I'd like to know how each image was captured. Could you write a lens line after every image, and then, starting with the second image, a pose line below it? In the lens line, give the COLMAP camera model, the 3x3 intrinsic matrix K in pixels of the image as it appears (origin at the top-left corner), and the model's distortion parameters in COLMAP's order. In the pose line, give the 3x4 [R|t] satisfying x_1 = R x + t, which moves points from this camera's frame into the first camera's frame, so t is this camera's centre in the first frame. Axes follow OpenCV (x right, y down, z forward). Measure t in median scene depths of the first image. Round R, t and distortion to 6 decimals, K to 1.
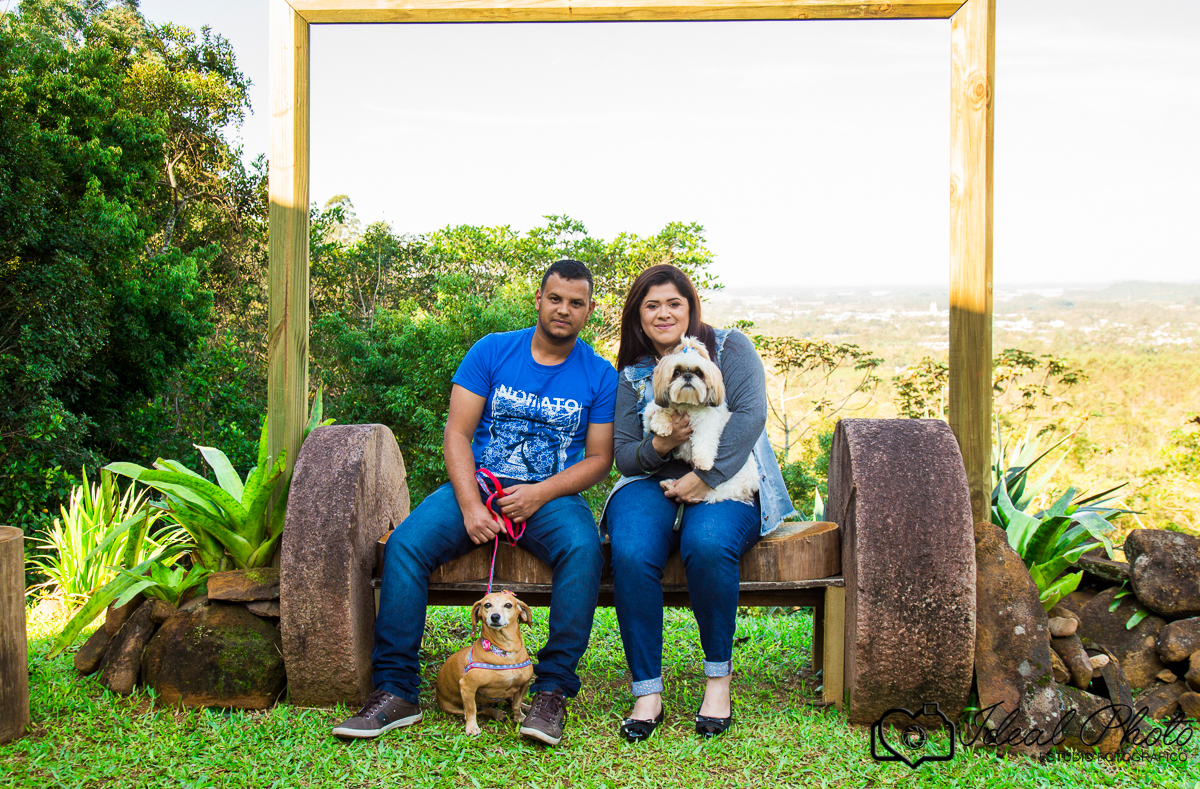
lens RADIAL K [[1303.5, 0, 600.0], [0, 1303.5, 394.5], [0, 0, 1]] dist [0.034088, 0.141301]
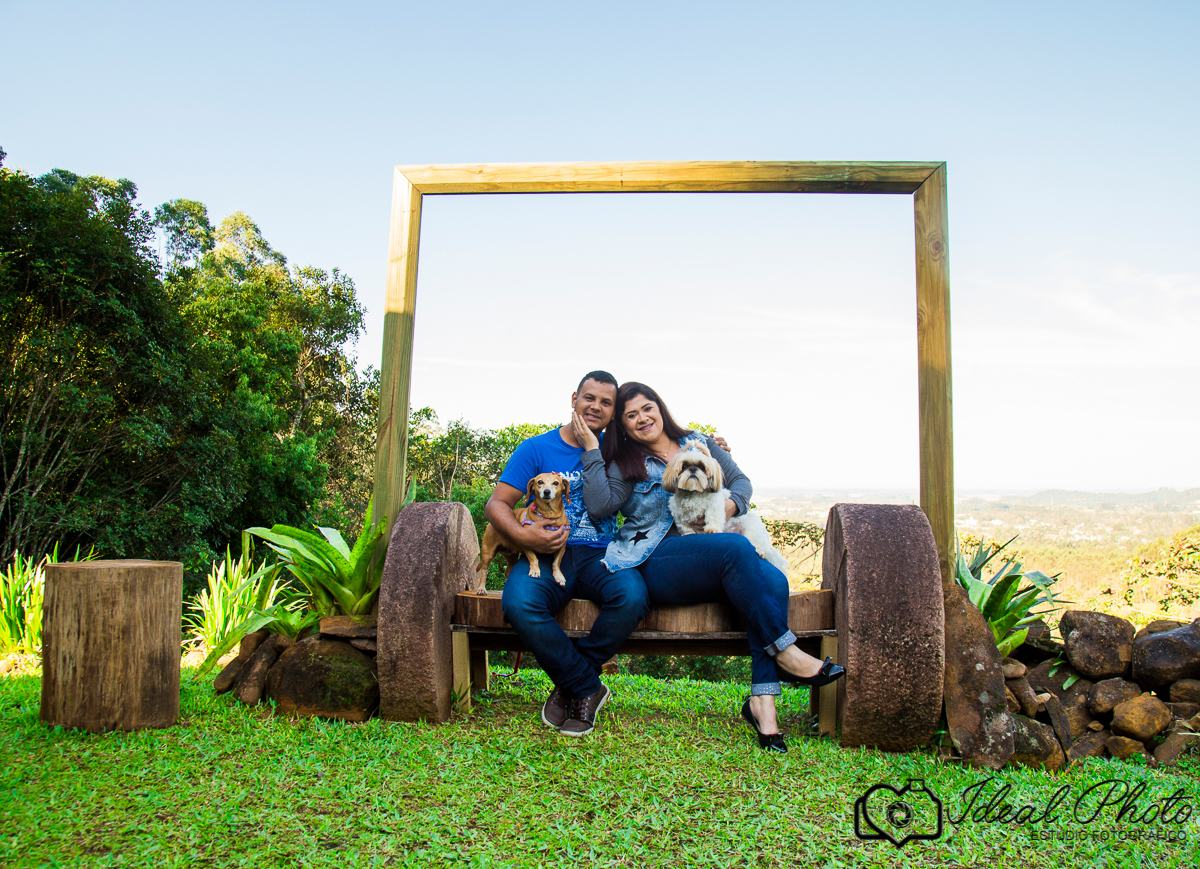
lens RADIAL K [[1051.5, 0, 601.9], [0, 1051.5, 442.0], [0, 0, 1]] dist [-0.086295, 0.090691]
pose [[0.999433, 0.019443, -0.027477, -0.008604], [-0.023103, 0.989897, -0.139891, 0.105048], [0.024480, 0.140447, 0.989786, 0.004940]]
